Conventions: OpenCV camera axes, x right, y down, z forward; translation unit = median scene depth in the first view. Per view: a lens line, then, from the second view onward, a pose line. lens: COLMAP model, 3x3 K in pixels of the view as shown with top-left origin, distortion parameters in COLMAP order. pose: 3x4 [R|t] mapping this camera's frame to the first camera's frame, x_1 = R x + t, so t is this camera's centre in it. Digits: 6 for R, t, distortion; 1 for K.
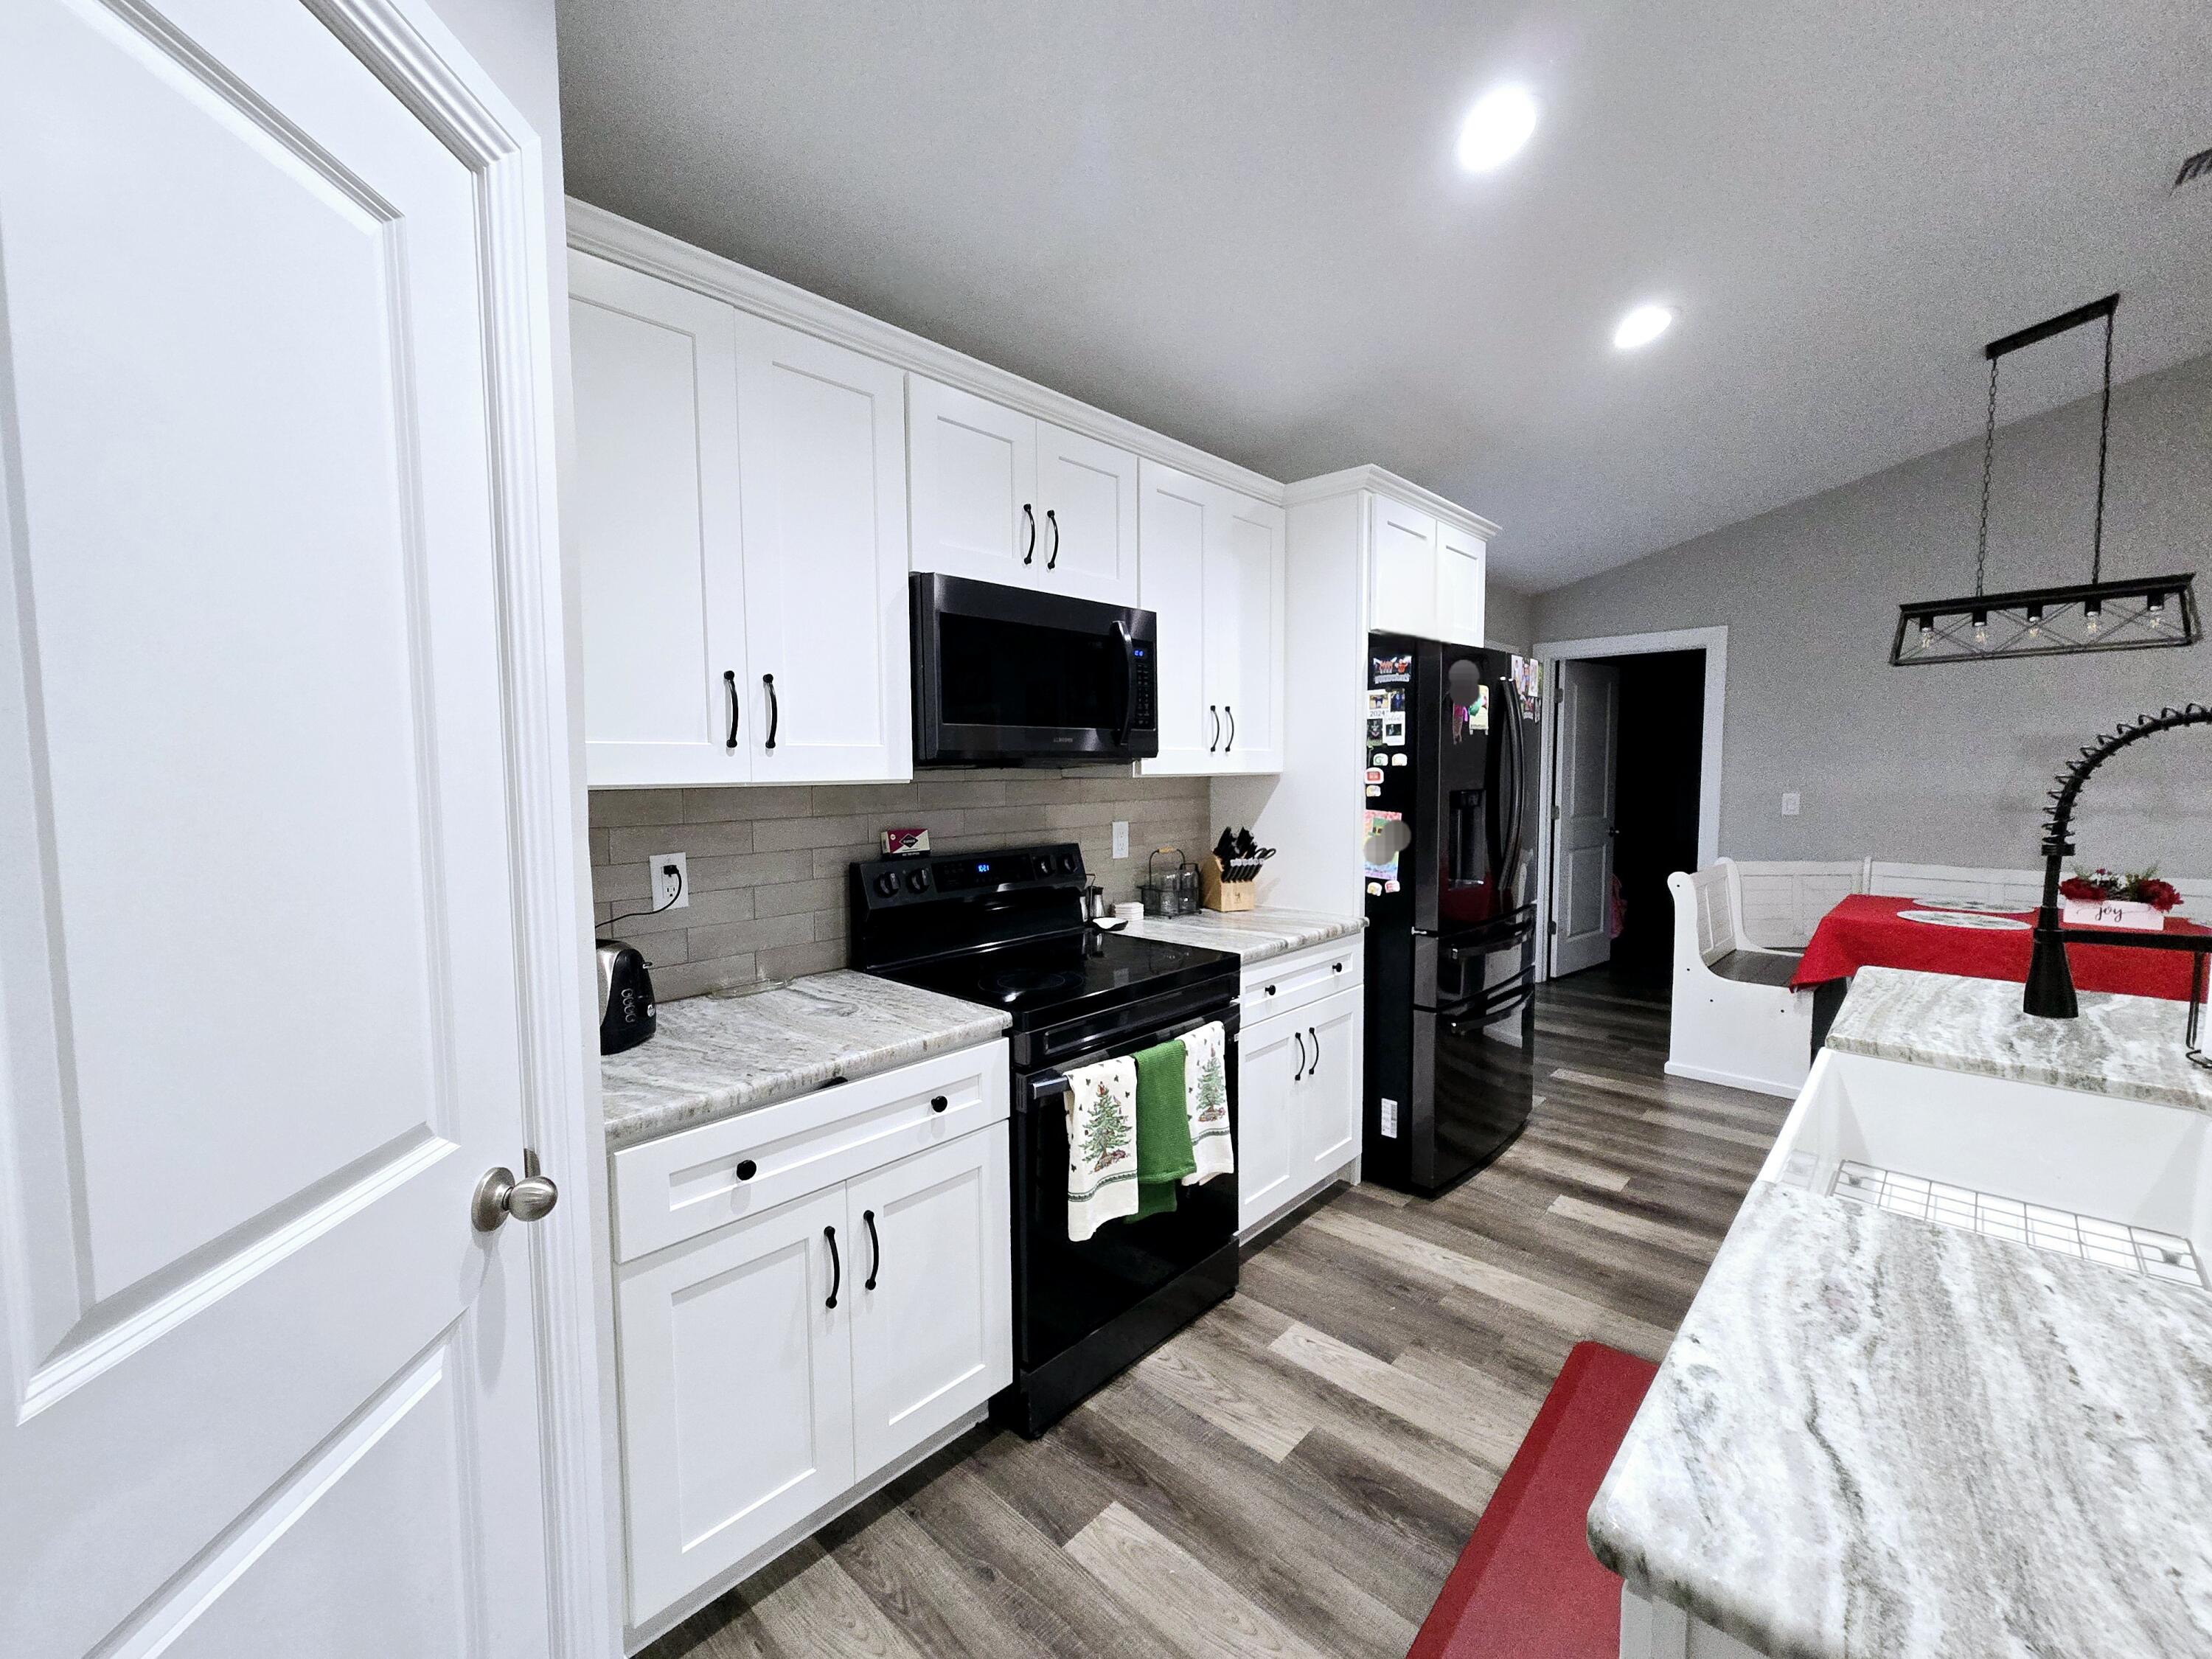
lens RADIAL K [[906.0, 0, 1097.9], [0, 906.0, 829.5], [0, 0, 1]] dist [-0.000673, 0.000098]
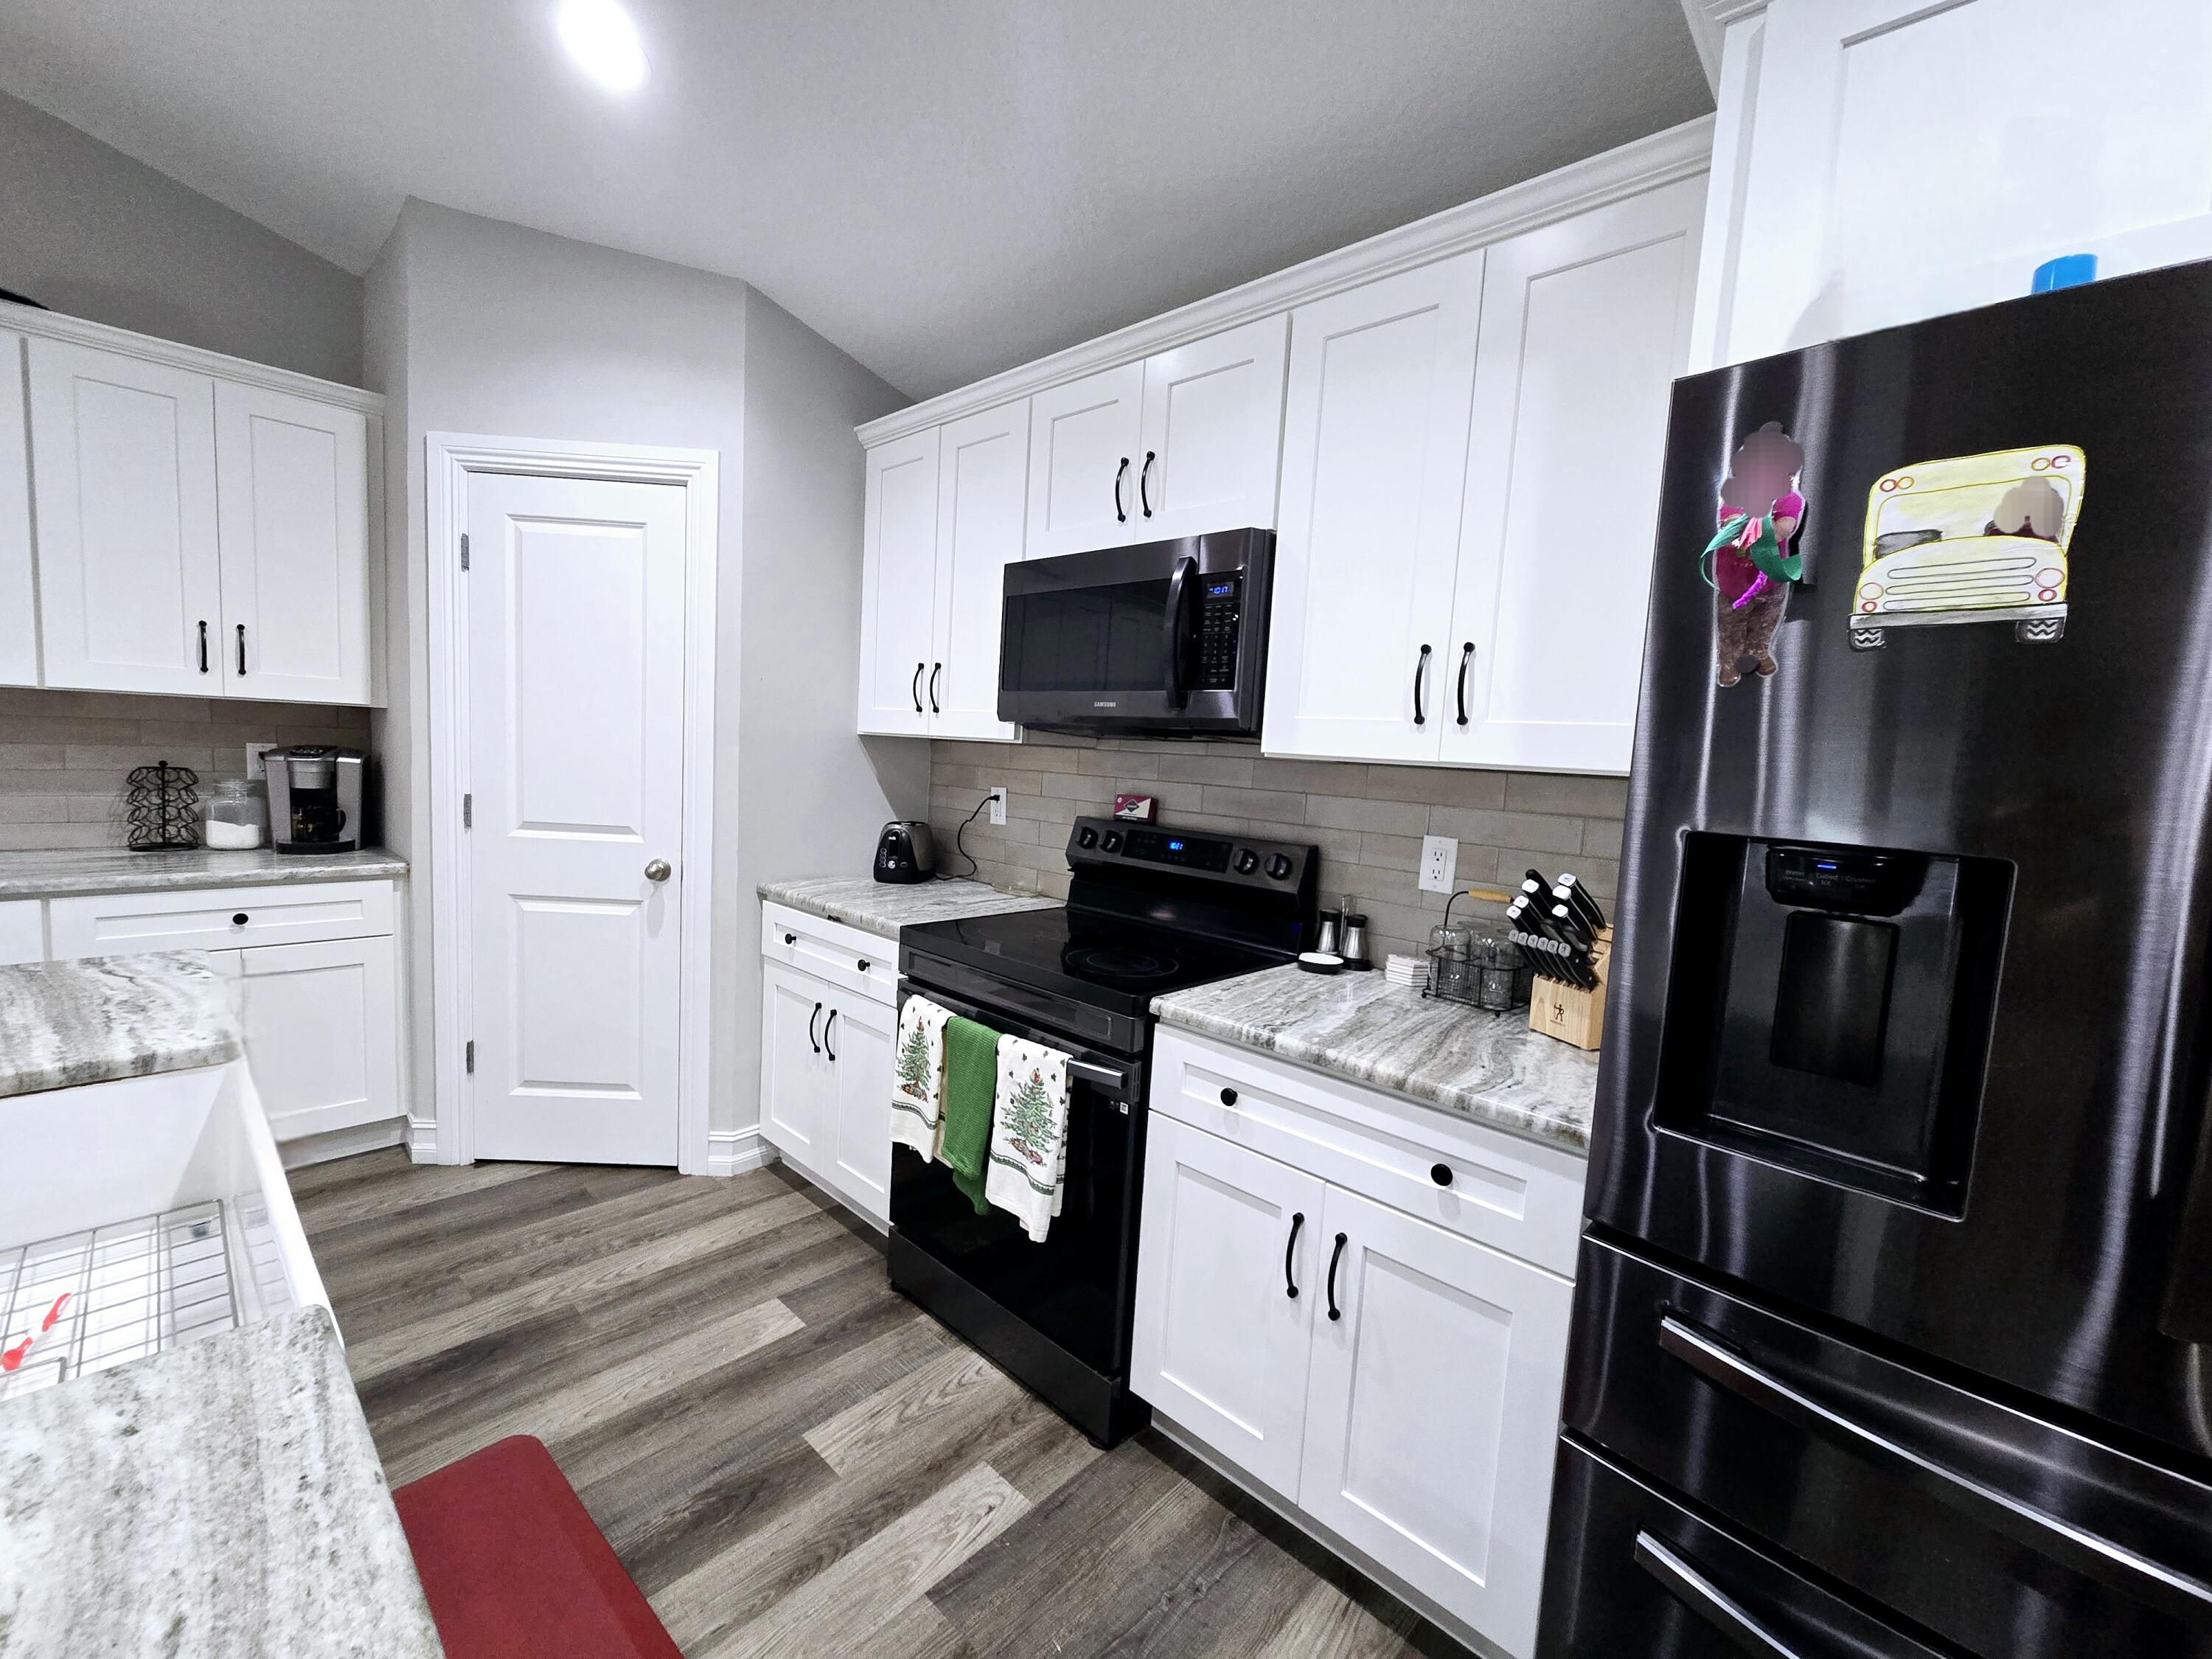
lens RADIAL K [[913.6, 0, 1089.5], [0, 913.6, 829.9], [0, 0, 1]] dist [0.002745, 0.000110]
pose [[-0.000311, 0.098518, -0.995135, 0.950018], [-0.125152, 0.987307, 0.097782, -0.064290], [0.992138, 0.124573, 0.012022, 1.037105]]
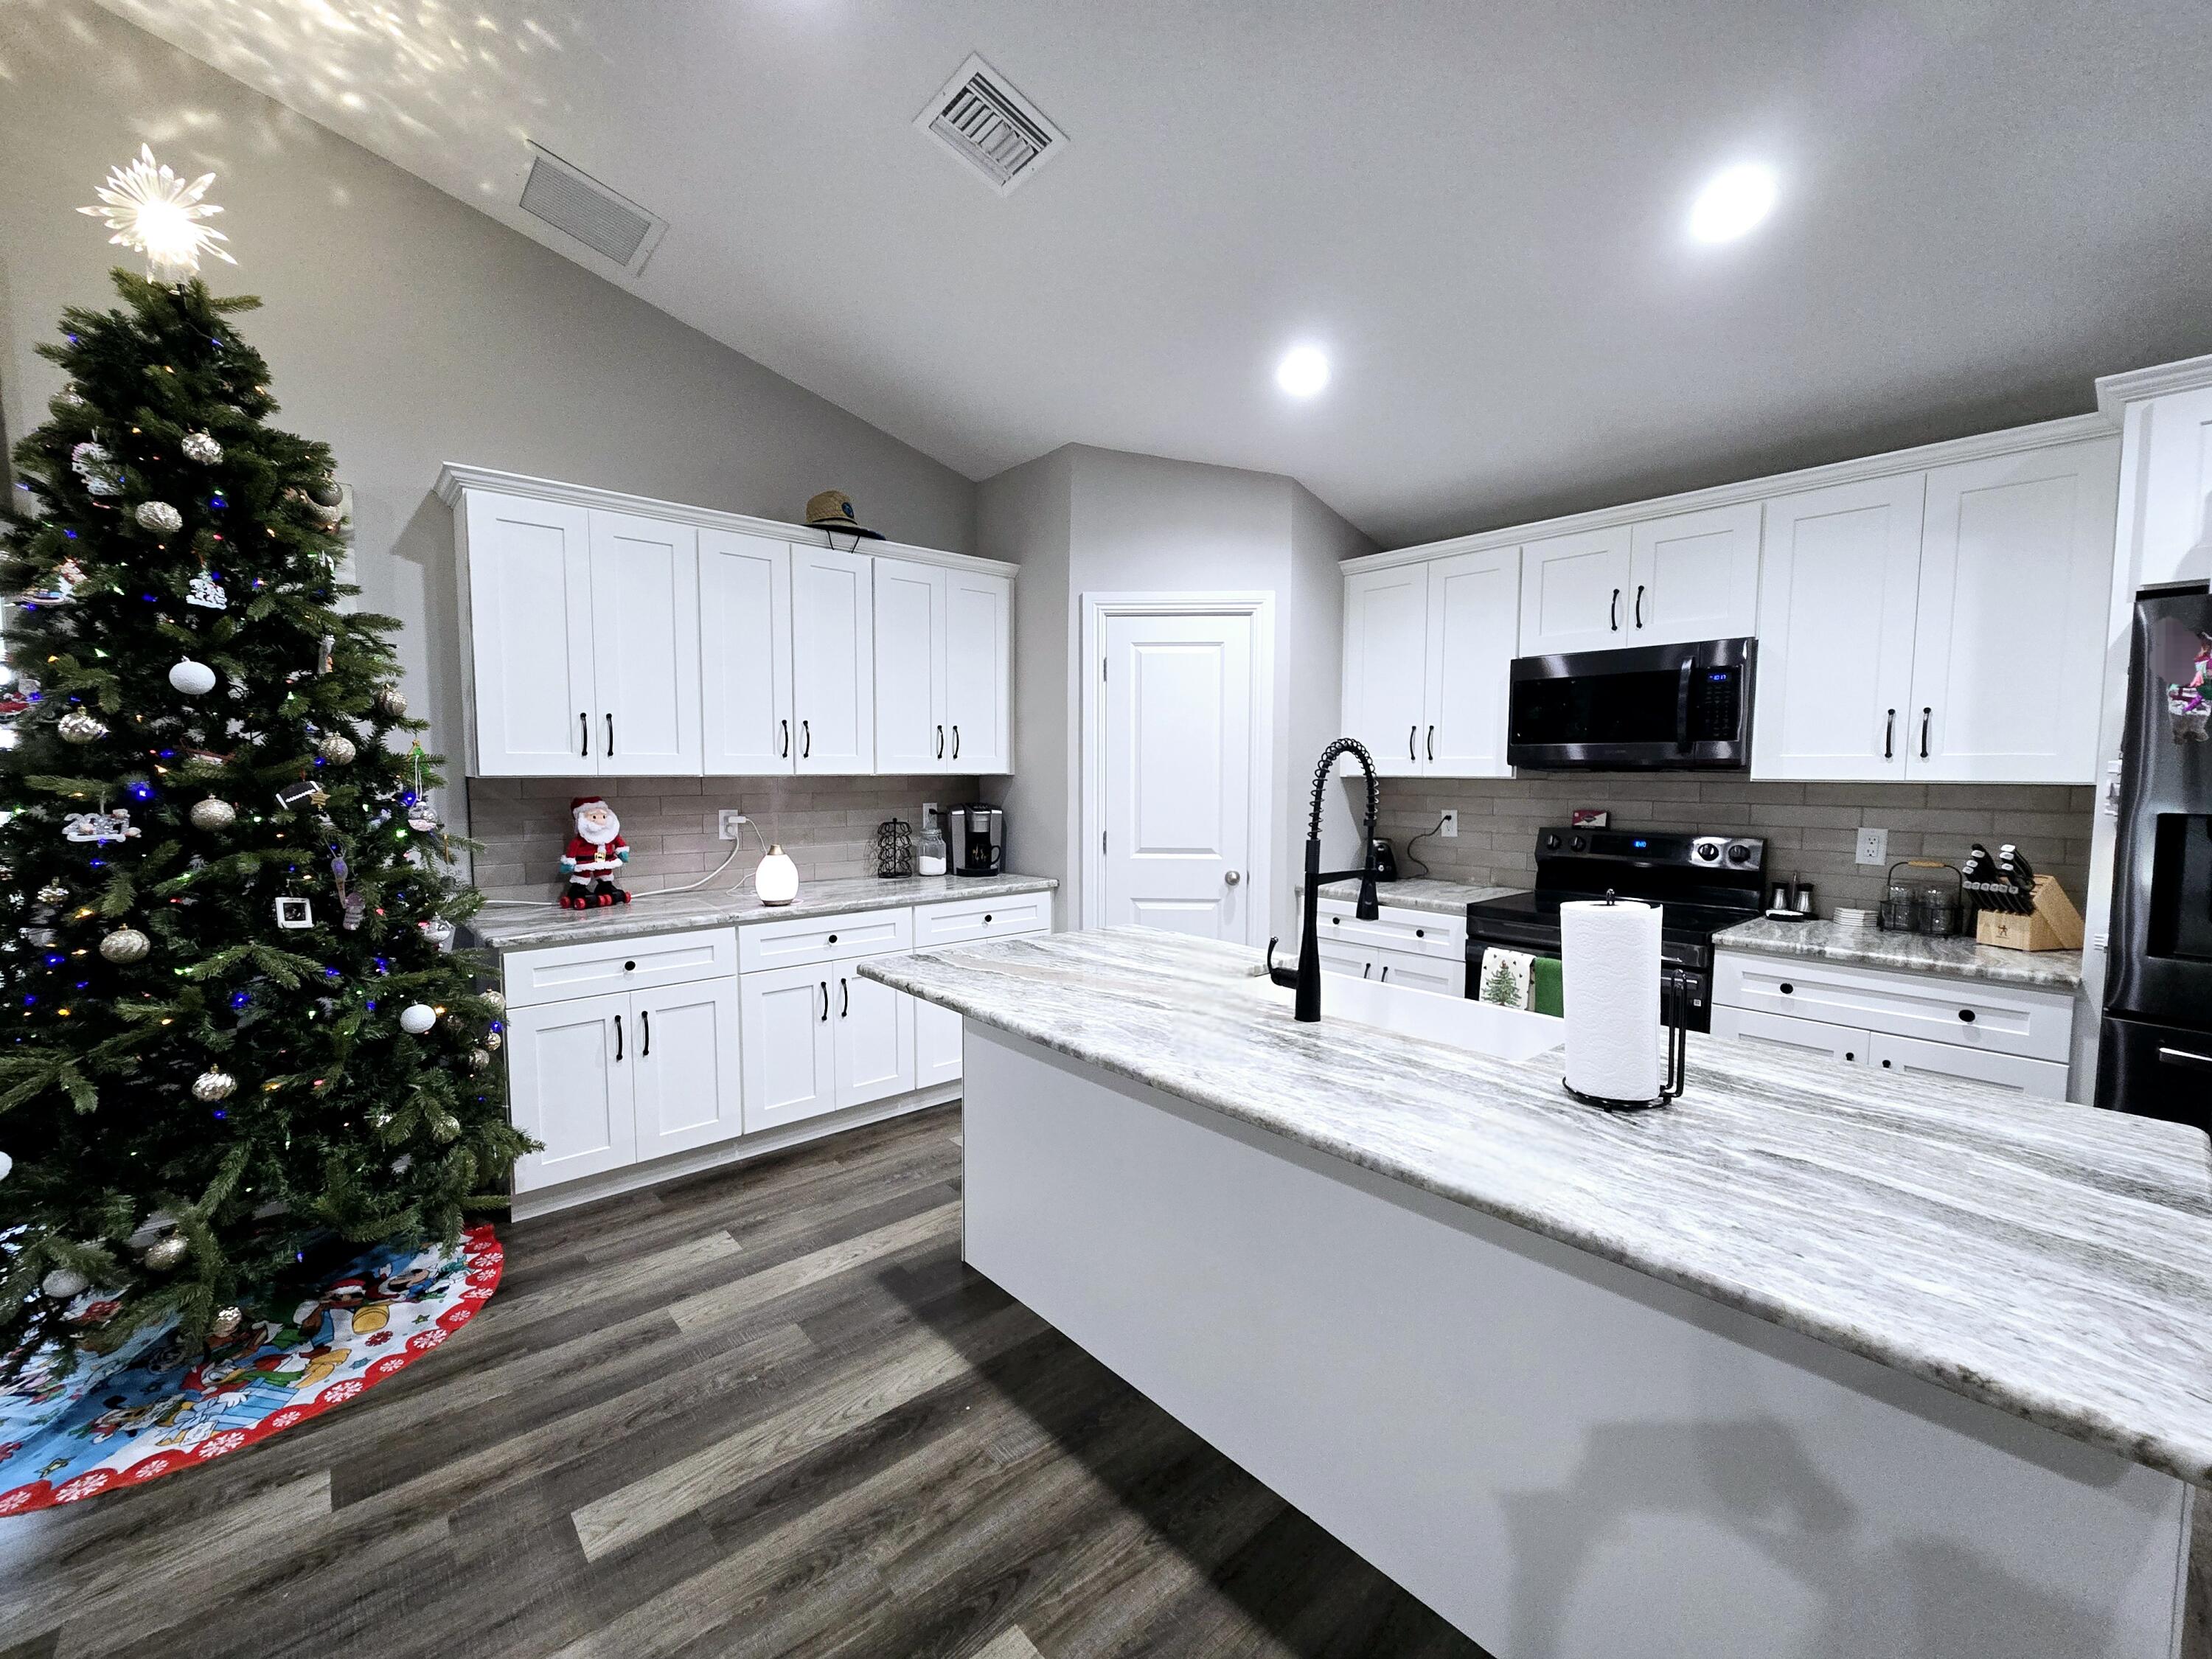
lens RADIAL K [[910.9, 0, 1095.5], [0, 910.9, 830.2], [0, 0, 1]] dist [0.009245, 0.000016]
pose [[-0.093477, 0.076875, -0.992649, 1.536008], [-0.073235, 0.993783, 0.083859, -0.038937], [0.992924, 0.080536, -0.087266, 0.344180]]
